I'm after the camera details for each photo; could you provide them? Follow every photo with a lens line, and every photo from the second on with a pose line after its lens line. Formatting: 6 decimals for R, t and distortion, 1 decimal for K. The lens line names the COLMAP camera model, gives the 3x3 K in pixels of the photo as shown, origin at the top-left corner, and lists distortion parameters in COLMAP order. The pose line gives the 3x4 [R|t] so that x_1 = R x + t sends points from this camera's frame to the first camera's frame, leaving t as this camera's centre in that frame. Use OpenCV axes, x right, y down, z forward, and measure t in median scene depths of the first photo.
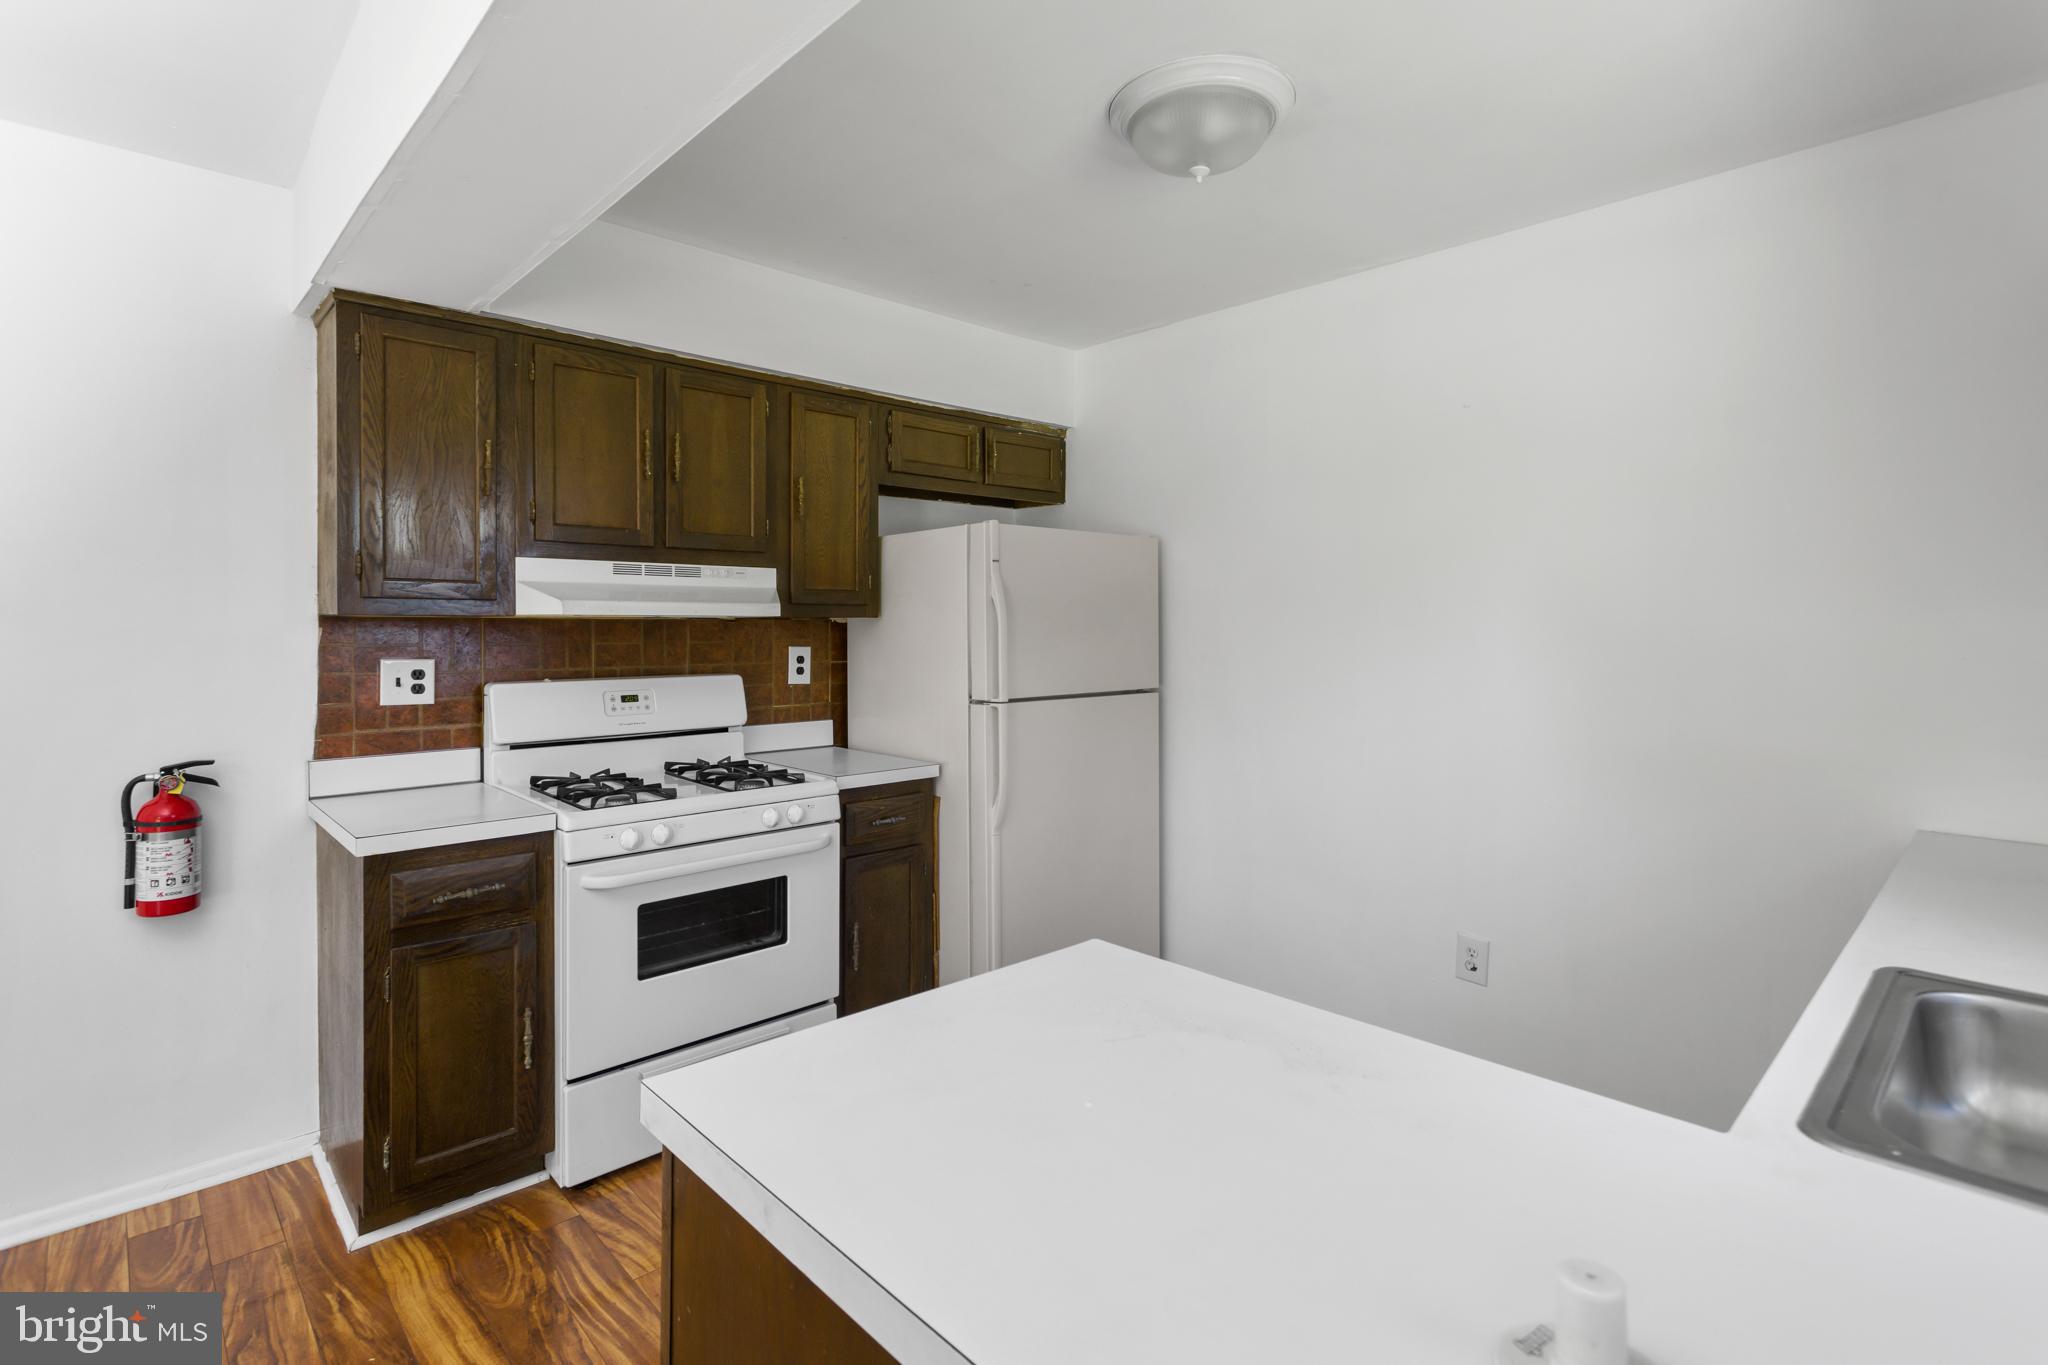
lens RADIAL K [[975.4, 0, 1022.1], [0, 975.4, 630.5], [0, 0, 1]] dist [0.003867, 0.001328]
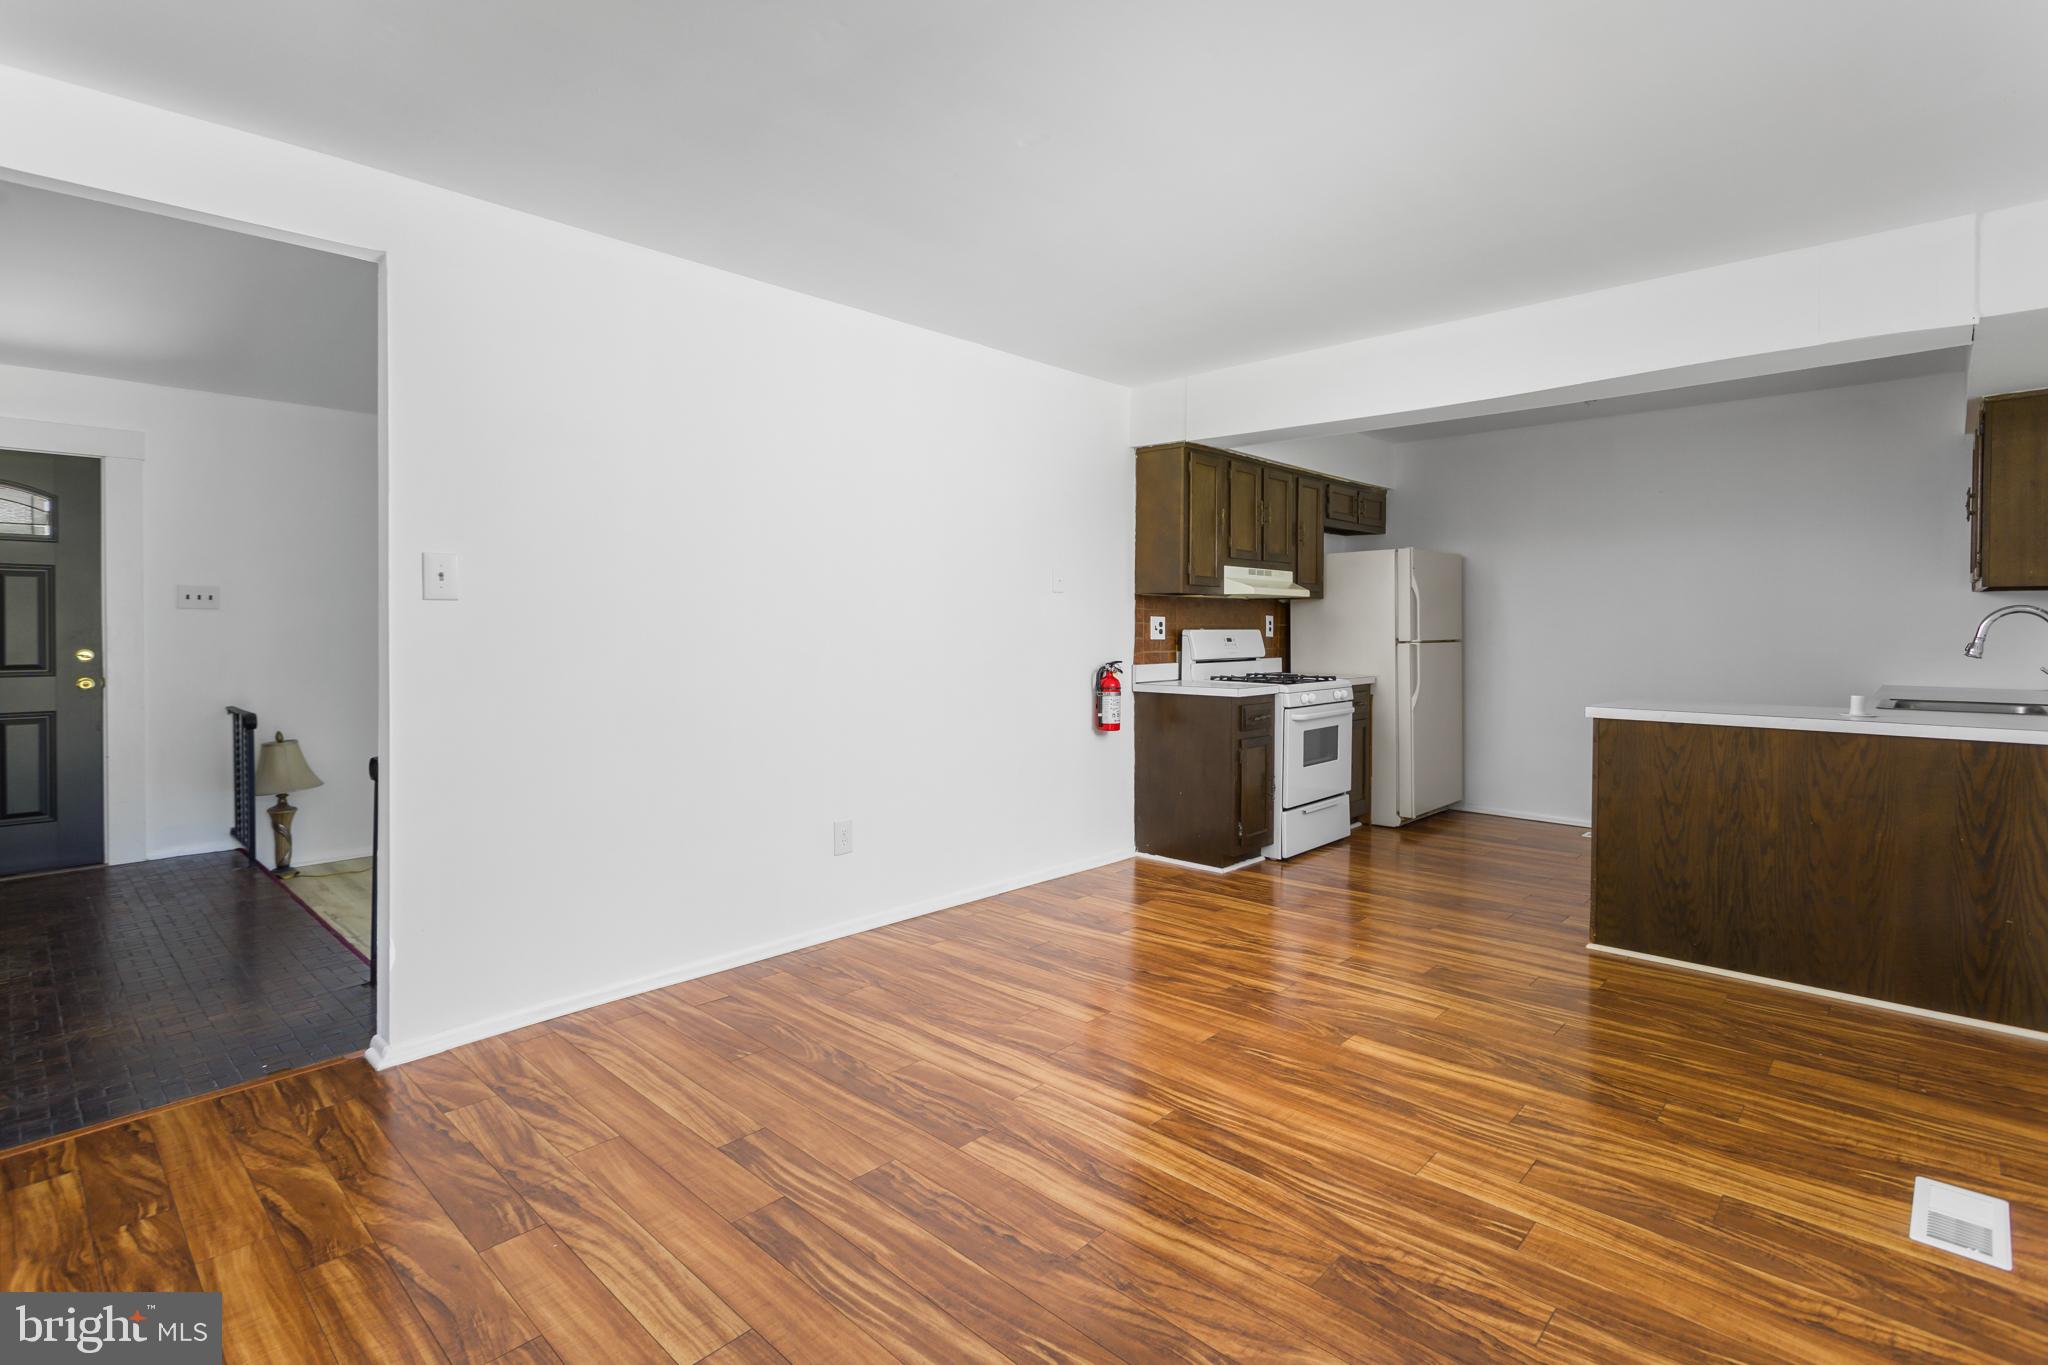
lens RADIAL K [[975.4, 0, 1022.1], [0, 975.4, 630.5], [0, 0, 1]] dist [0.003867, 0.001328]
pose [[0.998522, 0.003899, 0.054200, -0.988518], [-0.004099, 0.999985, 0.003585, 0.050415], [-0.054185, -0.003802, 0.998524, -0.957302]]
